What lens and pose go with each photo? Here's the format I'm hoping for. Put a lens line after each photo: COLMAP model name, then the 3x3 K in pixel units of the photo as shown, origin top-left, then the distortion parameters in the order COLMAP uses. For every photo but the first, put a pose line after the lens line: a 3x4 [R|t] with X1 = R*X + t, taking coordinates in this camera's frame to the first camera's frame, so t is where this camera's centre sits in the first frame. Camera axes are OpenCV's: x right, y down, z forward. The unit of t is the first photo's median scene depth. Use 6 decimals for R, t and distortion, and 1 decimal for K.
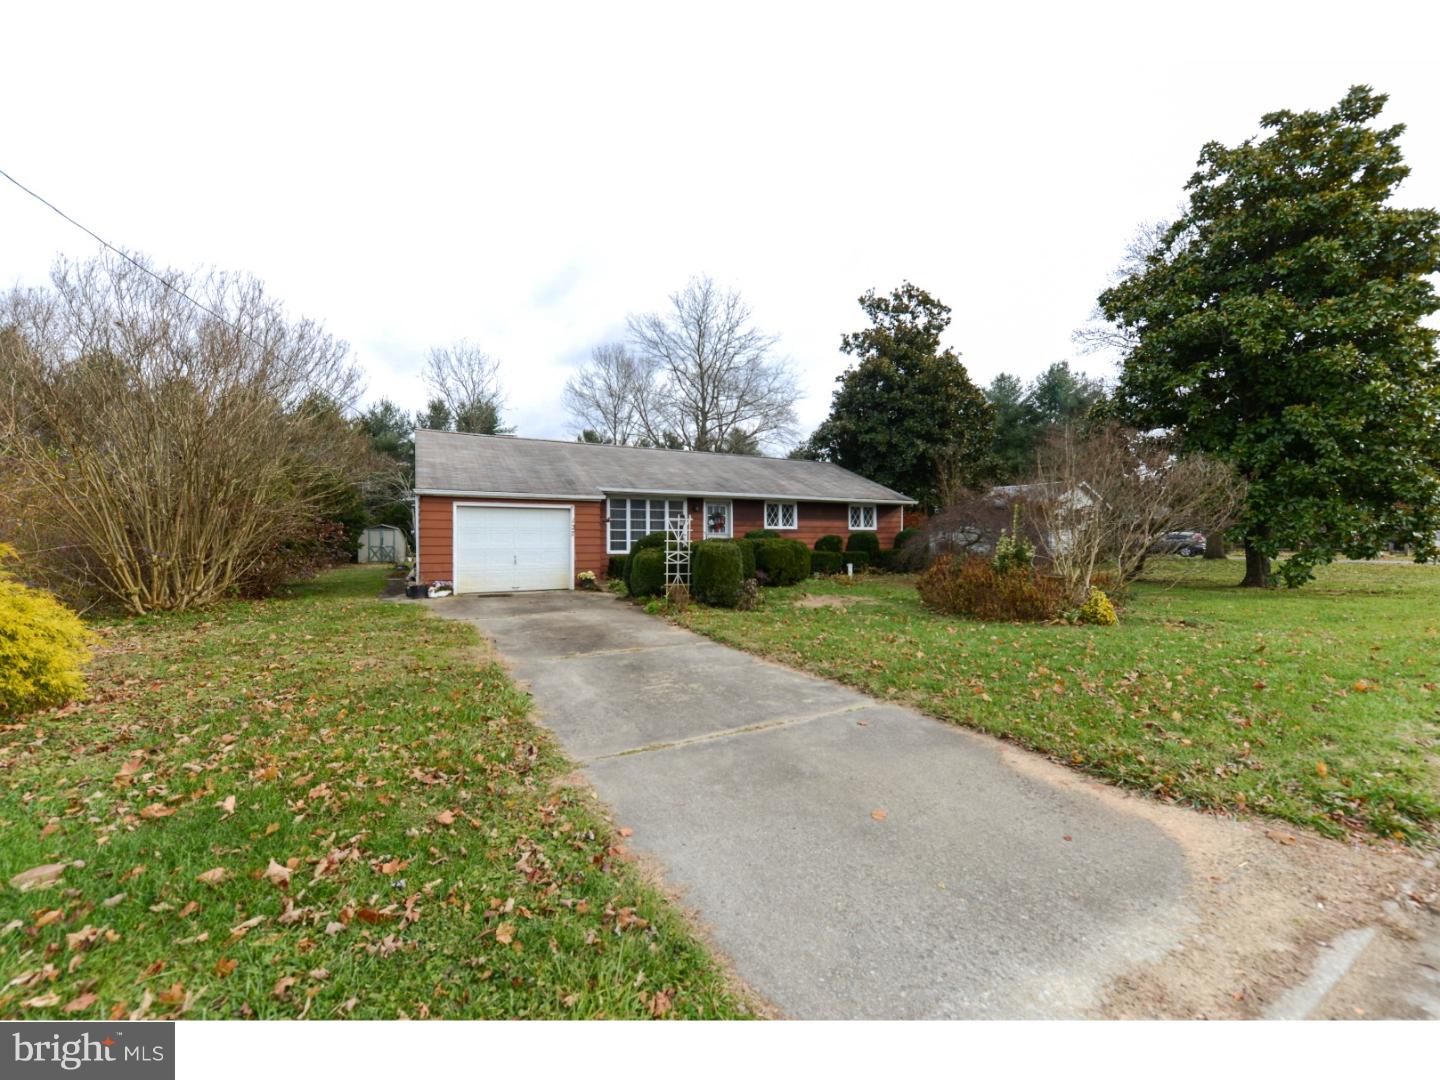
lens RADIAL K [[565.3, 0, 717.0], [0, 565.3, 539.5], [0, 0, 1]] dist [0.009368, 0.000037]
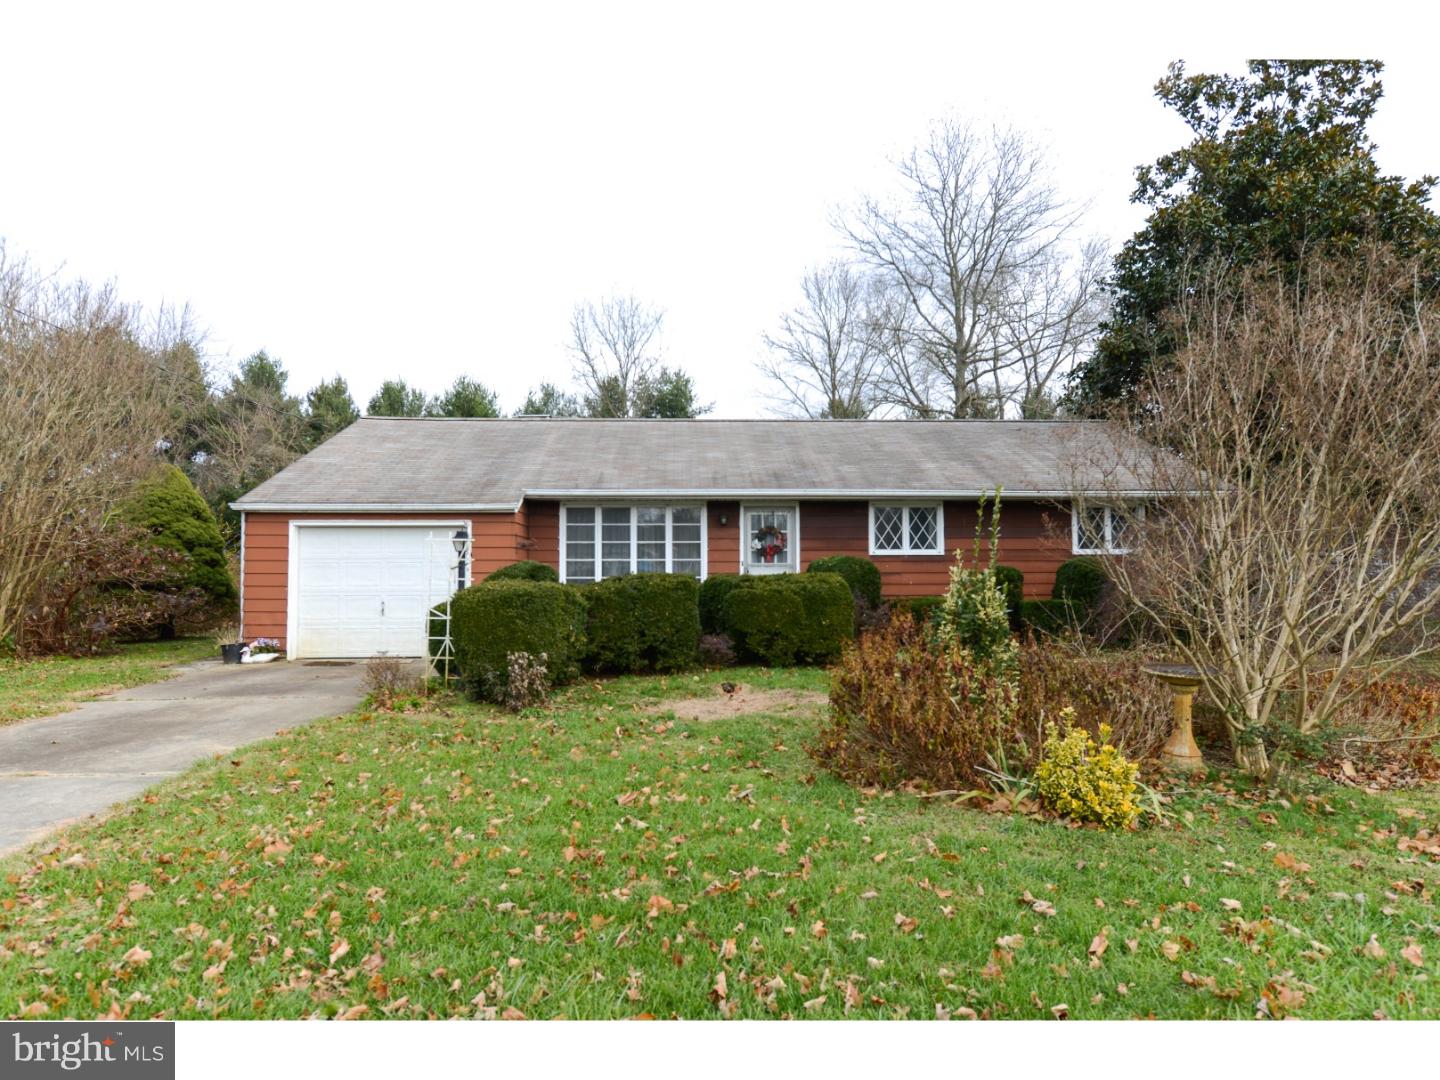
lens RADIAL K [[878.7, 0, 719.9], [0, 878.7, 560.1], [0, 0, 1]] dist [-0.003462, -0.002490]
pose [[0.903253, -0.007491, -0.429044, 0.308636], [0.001731, 0.999903, -0.013813, -0.003171], [0.429106, 0.011734, 0.903178, 0.200904]]
